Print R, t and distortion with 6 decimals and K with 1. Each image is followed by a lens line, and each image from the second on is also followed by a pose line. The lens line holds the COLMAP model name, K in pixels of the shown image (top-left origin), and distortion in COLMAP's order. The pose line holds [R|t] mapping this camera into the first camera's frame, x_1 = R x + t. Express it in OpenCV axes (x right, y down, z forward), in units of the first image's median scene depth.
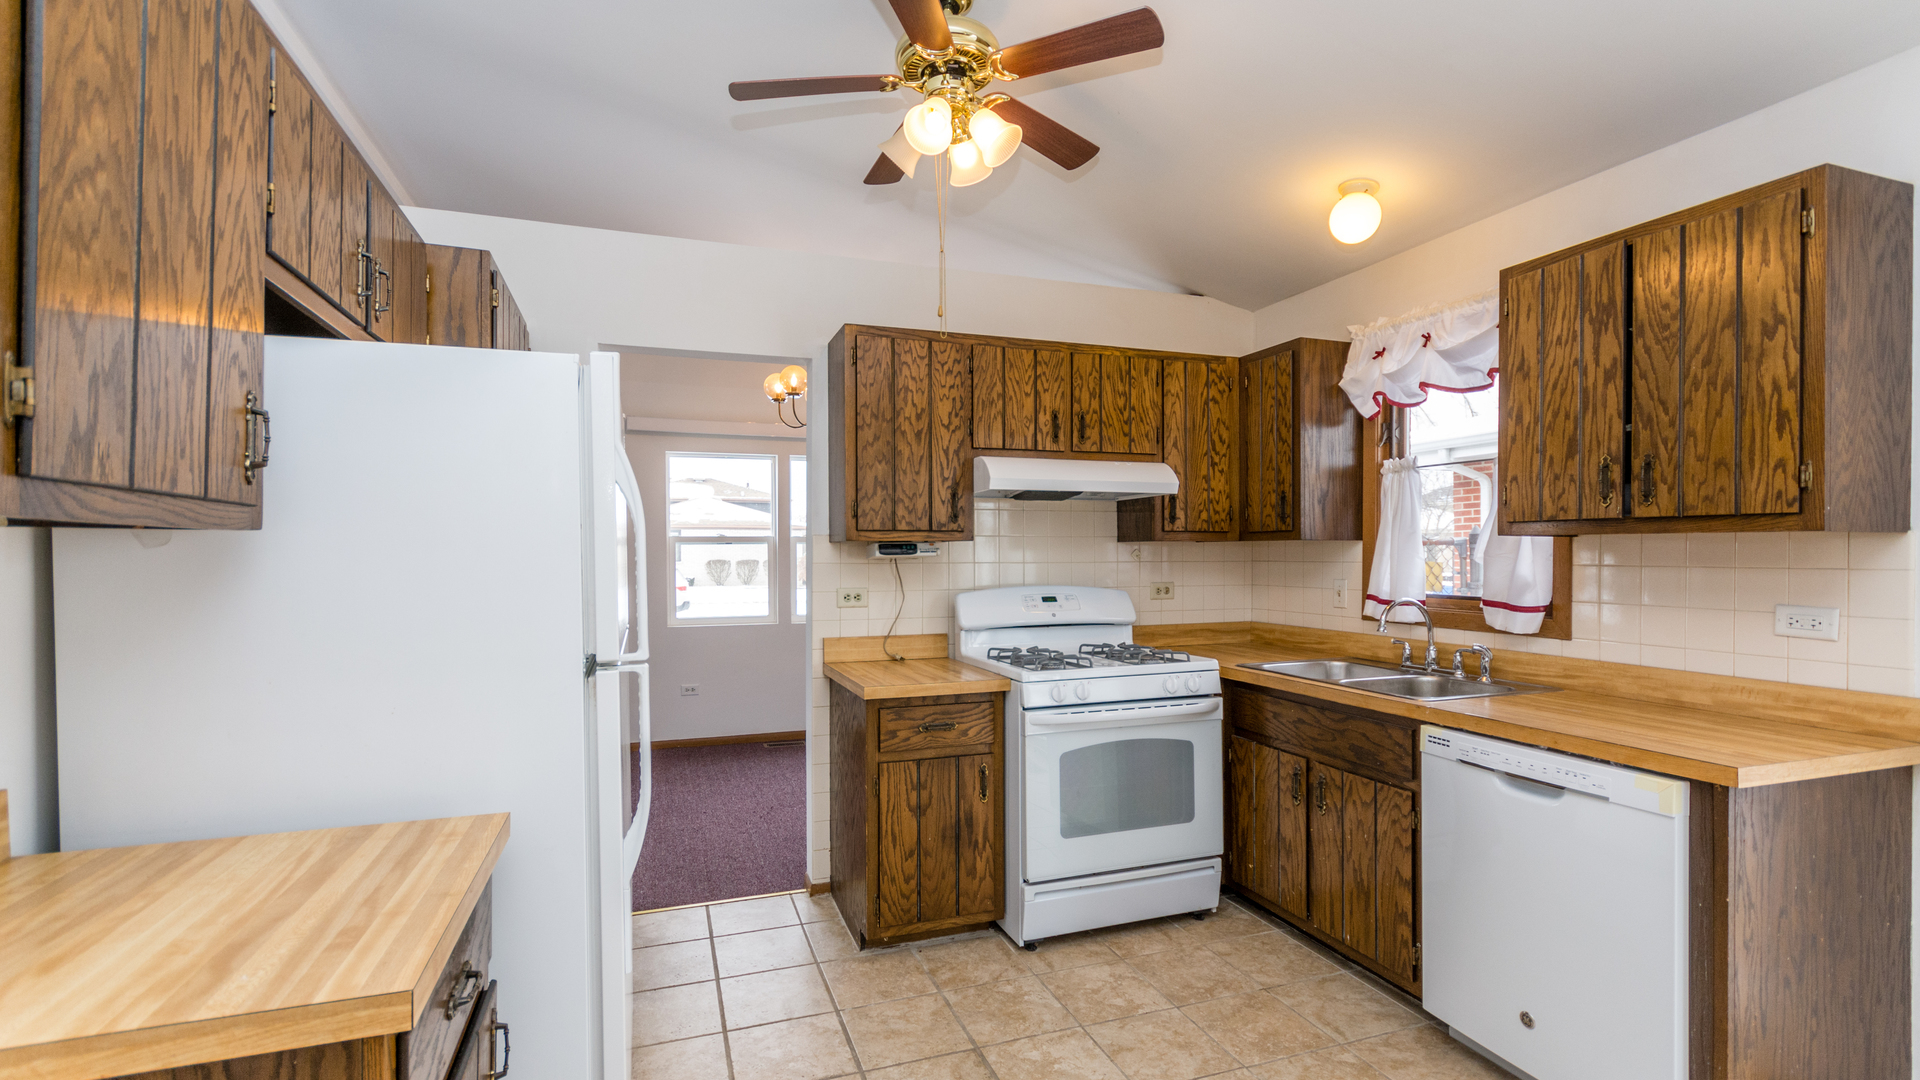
lens RADIAL K [[867.9, 0, 967.1], [0, 867.9, 552.6], [0, 0, 1]] dist [0.005571, -0.002128]
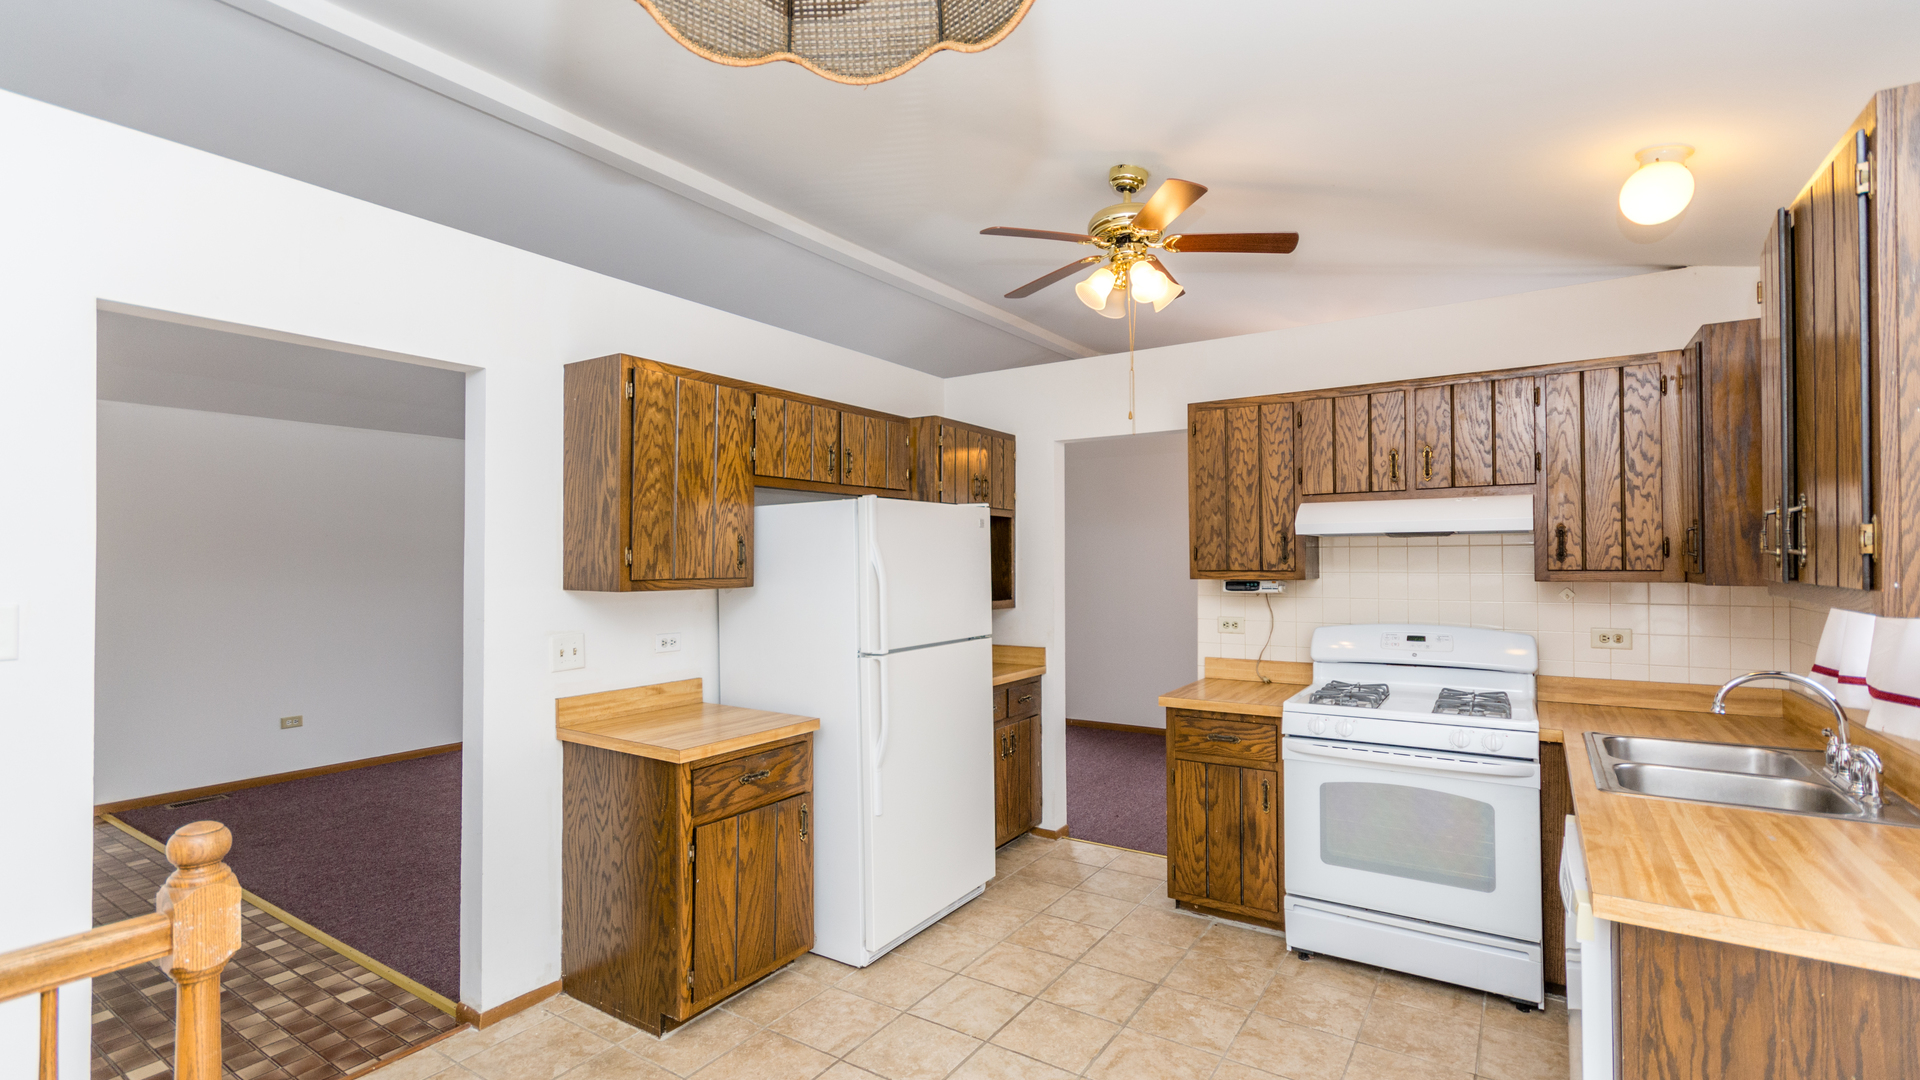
lens RADIAL K [[867.9, 0, 949.2], [0, 867.9, 539.3], [0, 0, 1]] dist [0.005571, -0.002128]
pose [[0.585390, -0.020912, -0.810482, 0.651277], [0.004744, 0.999739, -0.022369, -0.043287], [0.810738, 0.009250, 0.585336, -0.003929]]
